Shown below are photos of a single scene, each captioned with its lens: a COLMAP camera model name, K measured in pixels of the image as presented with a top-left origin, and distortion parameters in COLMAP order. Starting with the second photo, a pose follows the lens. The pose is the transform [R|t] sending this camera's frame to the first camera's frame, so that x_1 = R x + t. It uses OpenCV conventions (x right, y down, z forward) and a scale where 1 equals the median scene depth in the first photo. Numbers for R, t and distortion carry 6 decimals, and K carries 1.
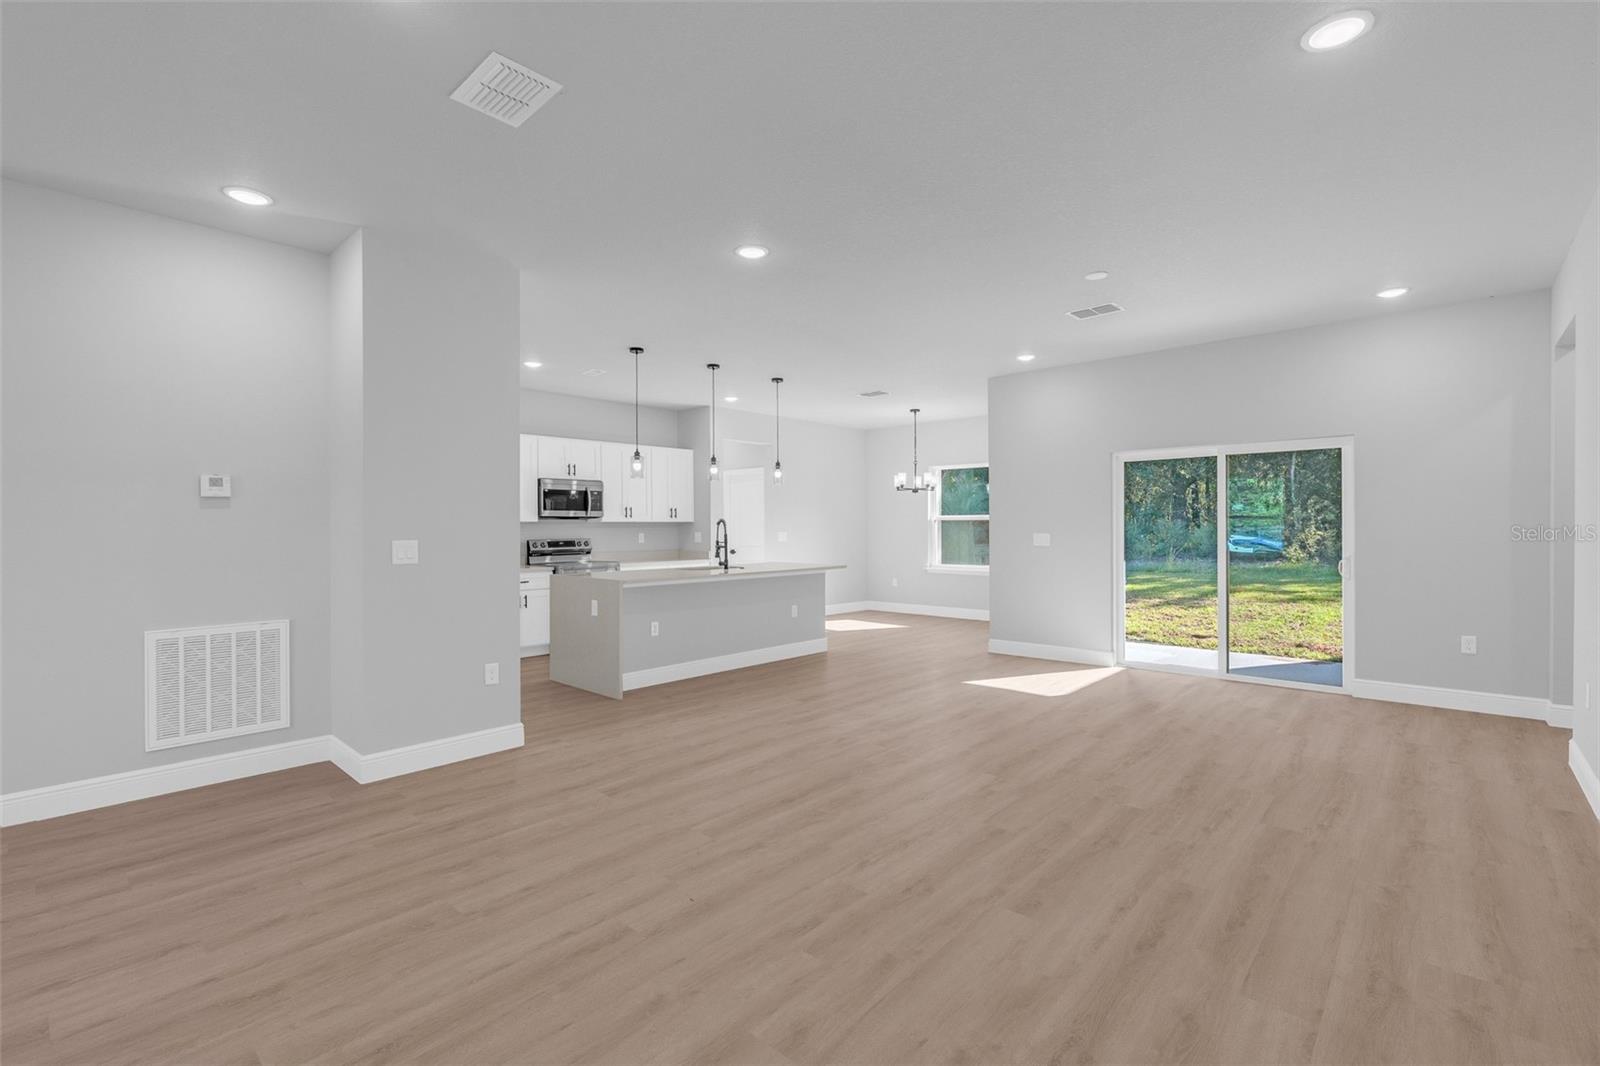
lens RADIAL K [[712.7, 0, 799.8], [0, 712.7, 528.9], [0, 0, 1]] dist [-0.005640, 0.001340]
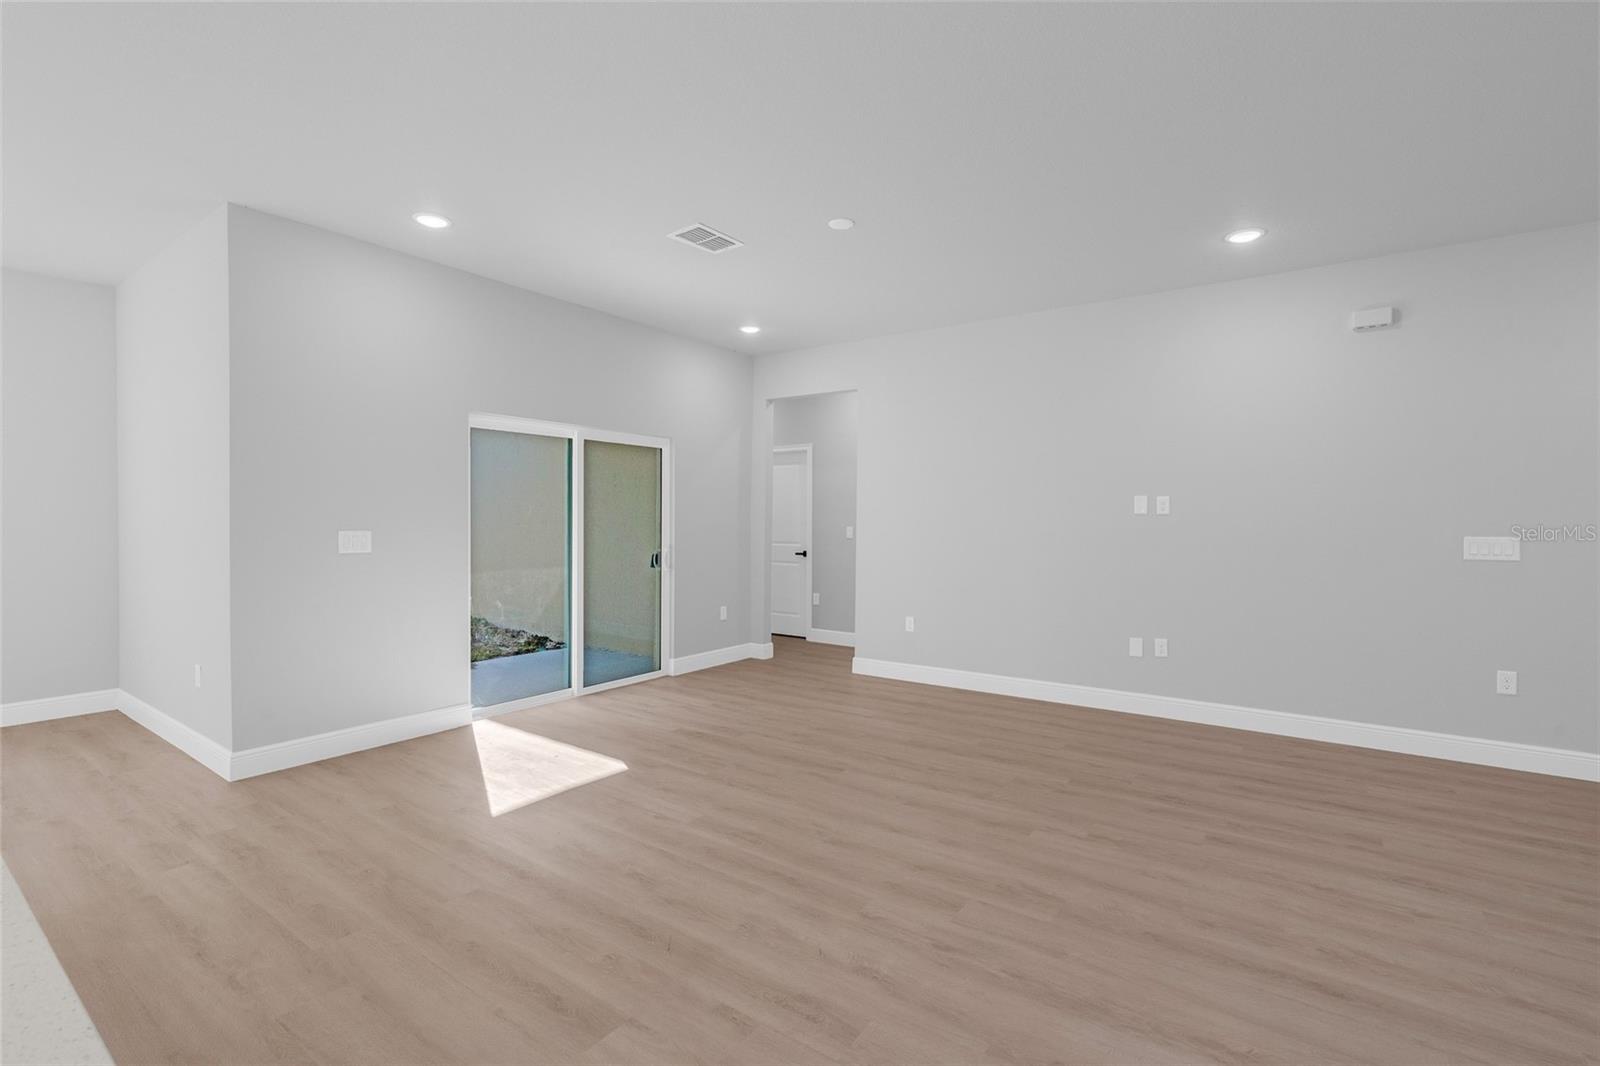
lens RADIAL K [[712.7, 0, 791.3], [0, 712.7, 530.6], [0, 0, 1]] dist [-0.005640, 0.001340]
pose [[-0.117947, -0.008900, 0.992980, -0.550626], [-0.004914, 0.999953, 0.008379, -0.000054], [-0.993008, -0.003891, -0.117985, 1.527012]]
